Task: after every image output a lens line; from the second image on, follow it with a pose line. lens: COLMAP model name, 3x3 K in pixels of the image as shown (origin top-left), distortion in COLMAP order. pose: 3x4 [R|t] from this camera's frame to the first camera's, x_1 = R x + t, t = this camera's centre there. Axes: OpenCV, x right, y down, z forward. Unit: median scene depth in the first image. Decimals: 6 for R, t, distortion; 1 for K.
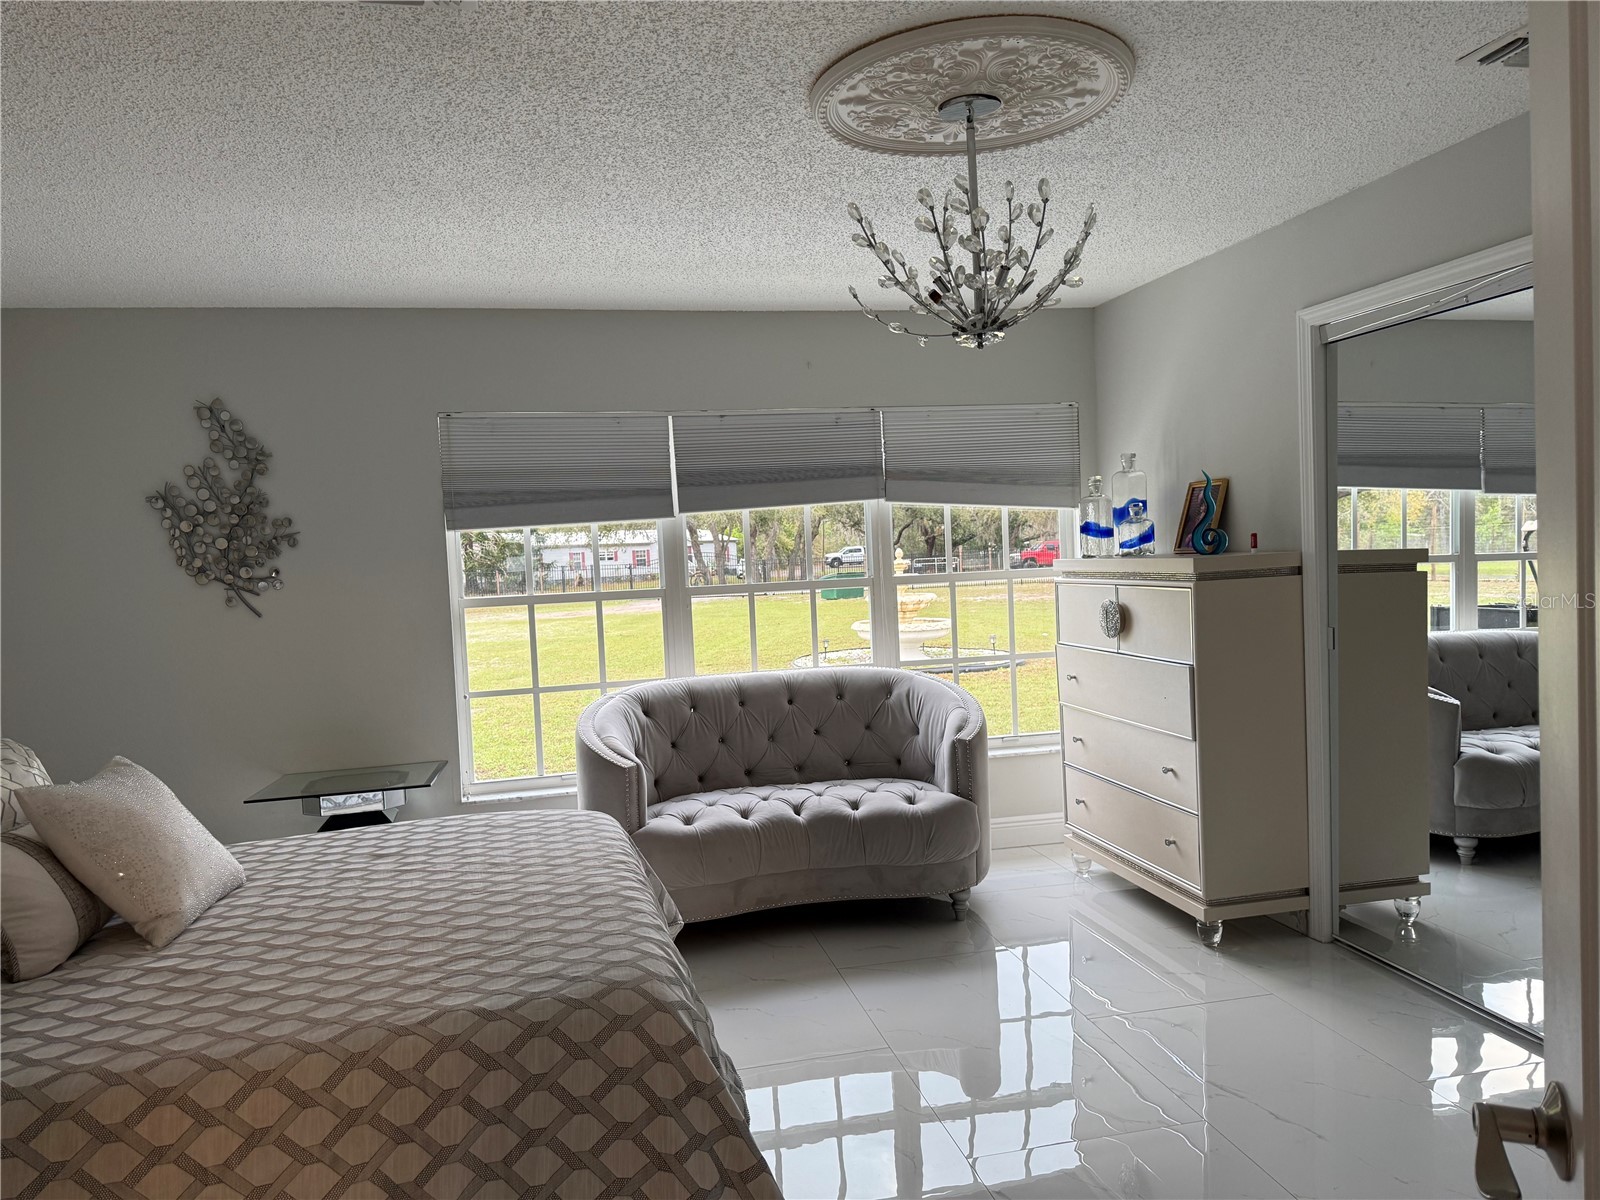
lens RADIAL K [[1115.7, 0, 795.6], [0, 1115.7, 613.8], [0, 0, 1]] dist [0.112342, -0.195944]
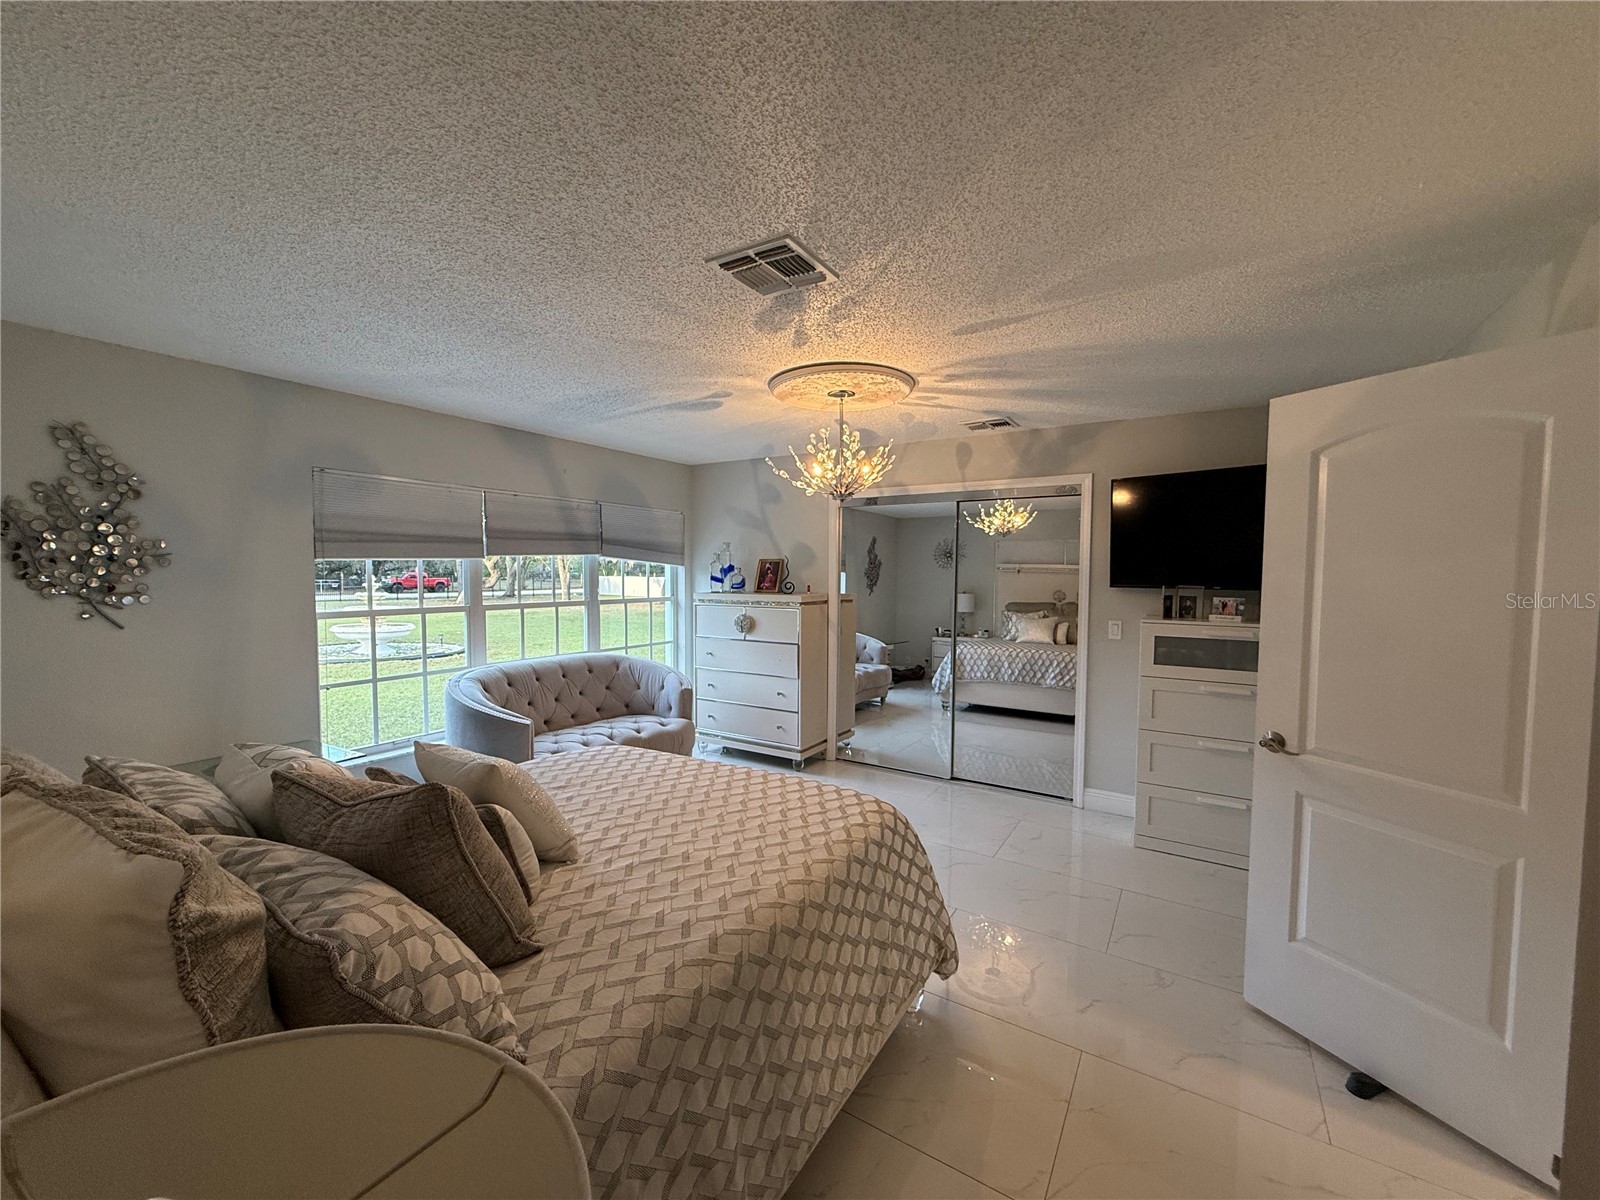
lens RADIAL K [[636.2, 0, 797.0], [0, 636.2, 601.9], [0, 0, 1]] dist [-0.000274, 0.000249]
pose [[0.700068, 0.014741, 0.713924, -0.482779], [0.003703, 0.999698, -0.024273, -0.006385], [-0.714067, 0.019637, 0.699802, 0.117884]]
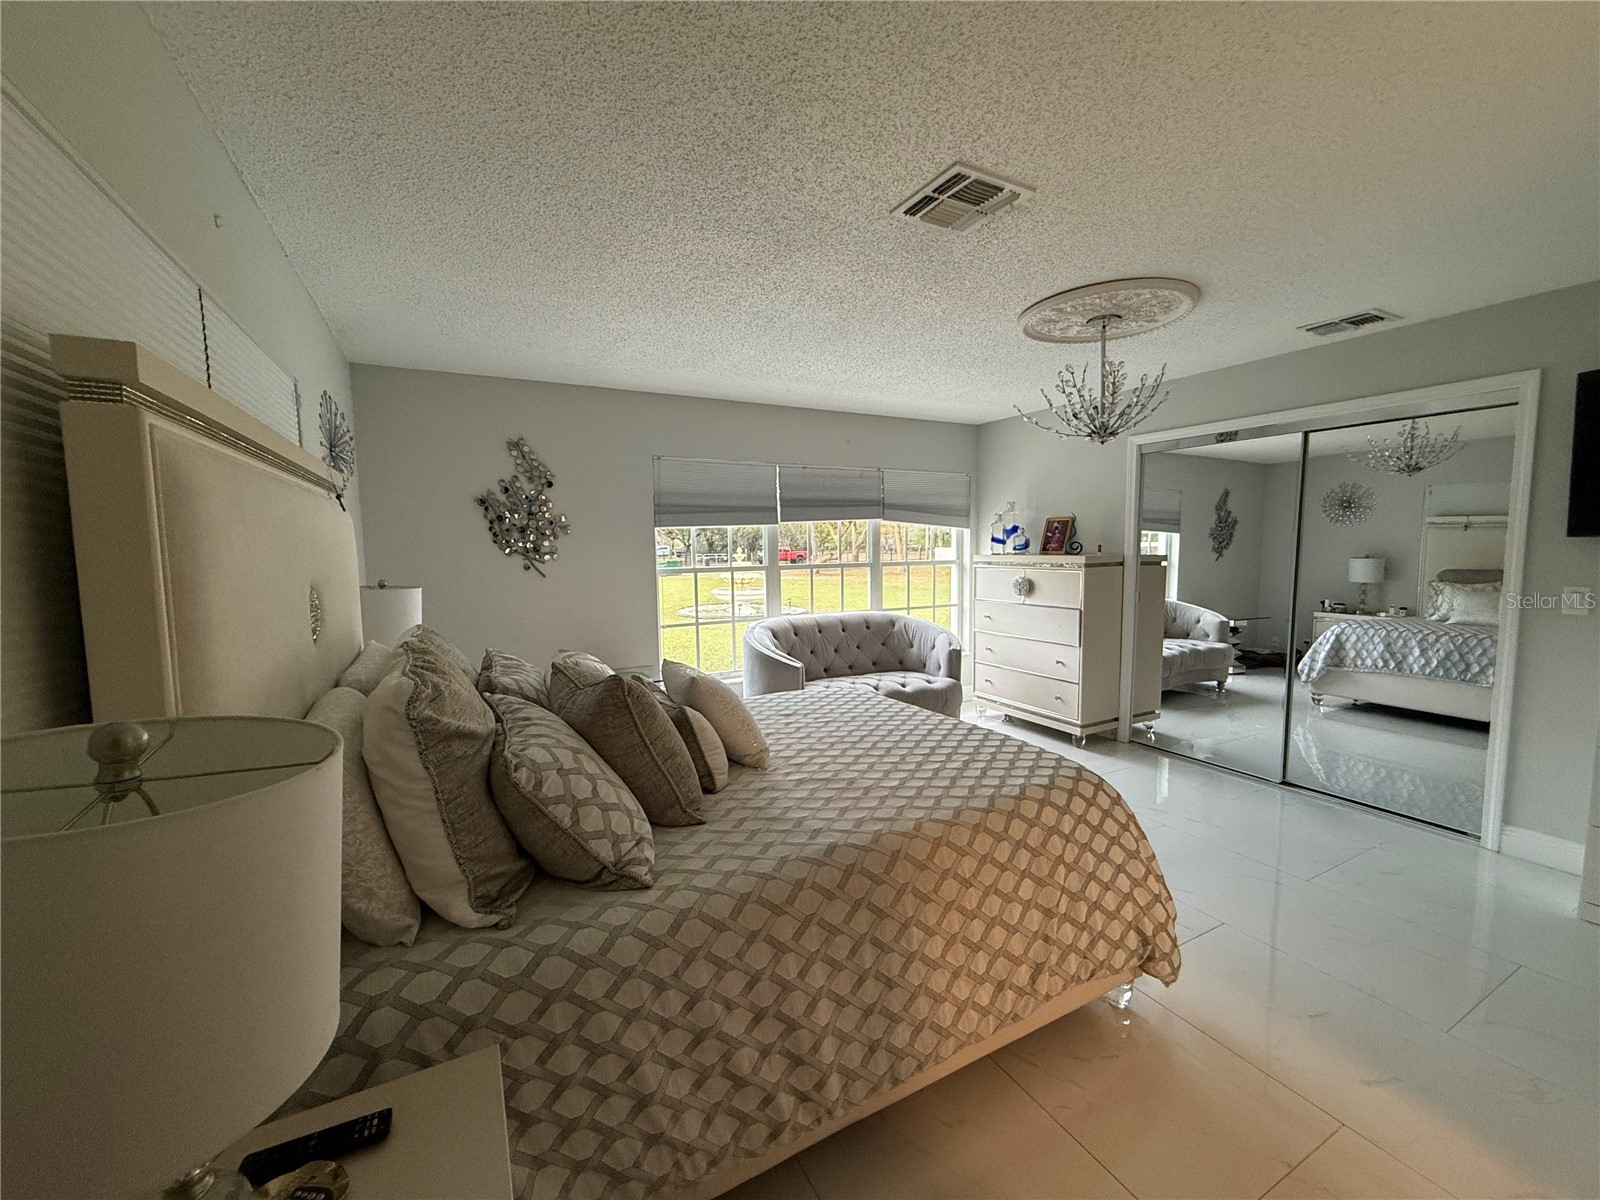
lens RADIAL K [[636.2, 0, 797.0], [0, 636.2, 601.9], [0, 0, 1]] dist [-0.000274, 0.000249]
pose [[0.962440, 0.008035, 0.271376, -0.395818], [-0.014797, 0.999629, 0.022878, 0.012279], [-0.271092, -0.026034, 0.962201, 0.043773]]
